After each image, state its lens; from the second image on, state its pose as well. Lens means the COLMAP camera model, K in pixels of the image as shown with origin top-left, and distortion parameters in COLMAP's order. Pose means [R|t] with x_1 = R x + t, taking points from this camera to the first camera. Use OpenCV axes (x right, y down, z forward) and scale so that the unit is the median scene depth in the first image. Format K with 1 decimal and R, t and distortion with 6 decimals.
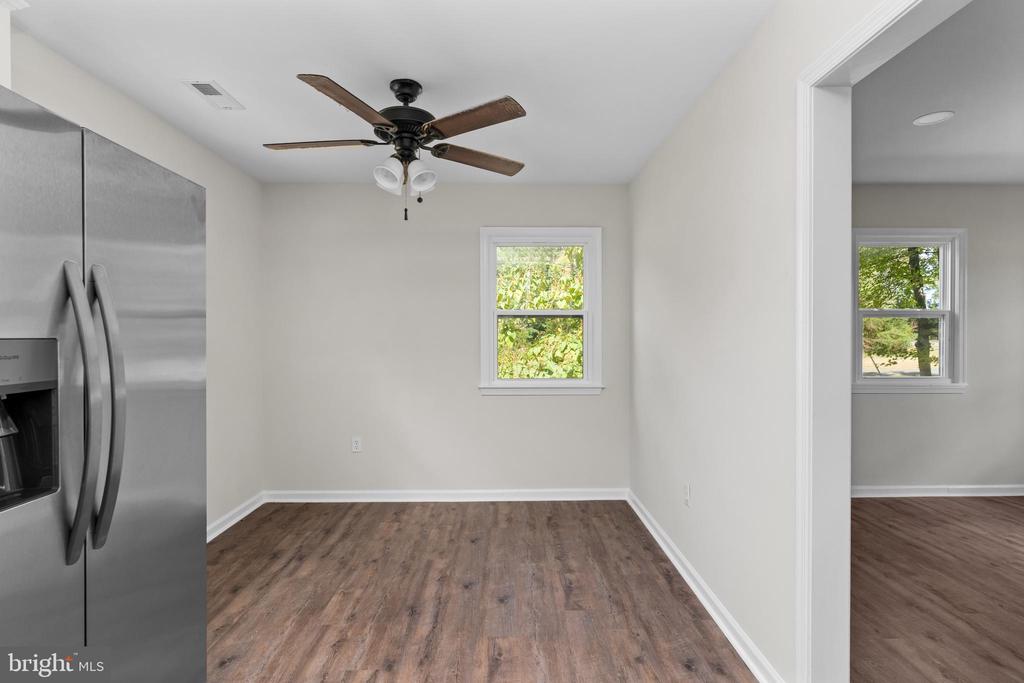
lens RADIAL K [[491.0, 0, 514.4], [0, 491.0, 336.8], [0, 0, 1]] dist [-0.010164, 0.004914]
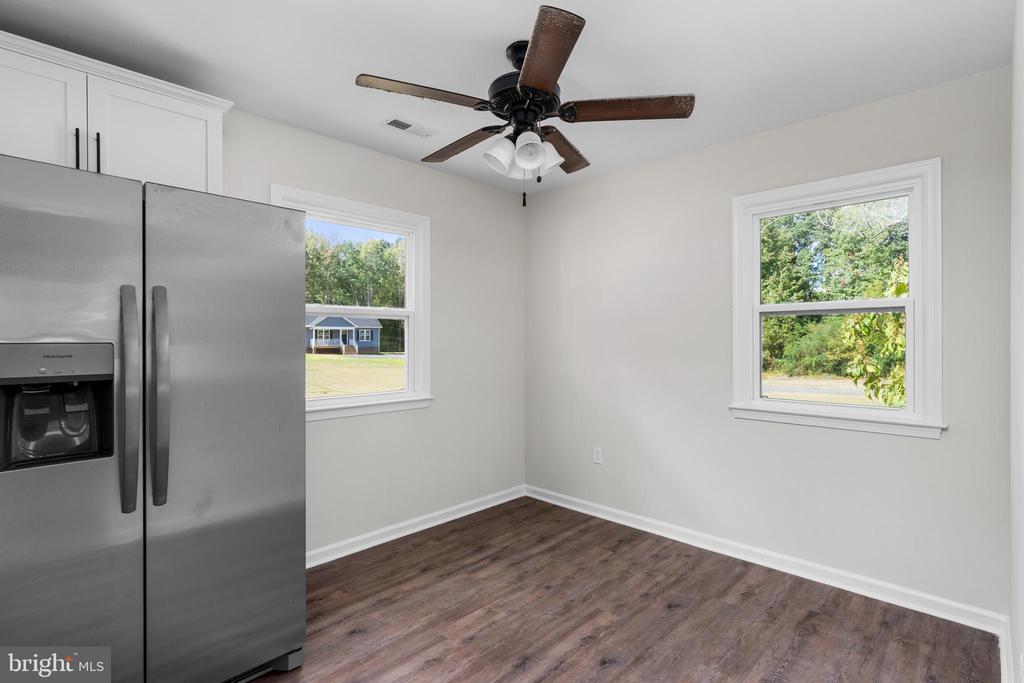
lens RADIAL K [[491.0, 0, 510.5], [0, 491.0, 337.4], [0, 0, 1]] dist [-0.010164, 0.004914]
pose [[0.718406, 0.000545, -0.695624, 0.283774], [-0.002162, 0.999997, -0.001450, -0.004456], [0.695620, 0.002546, 0.718405, 0.284335]]
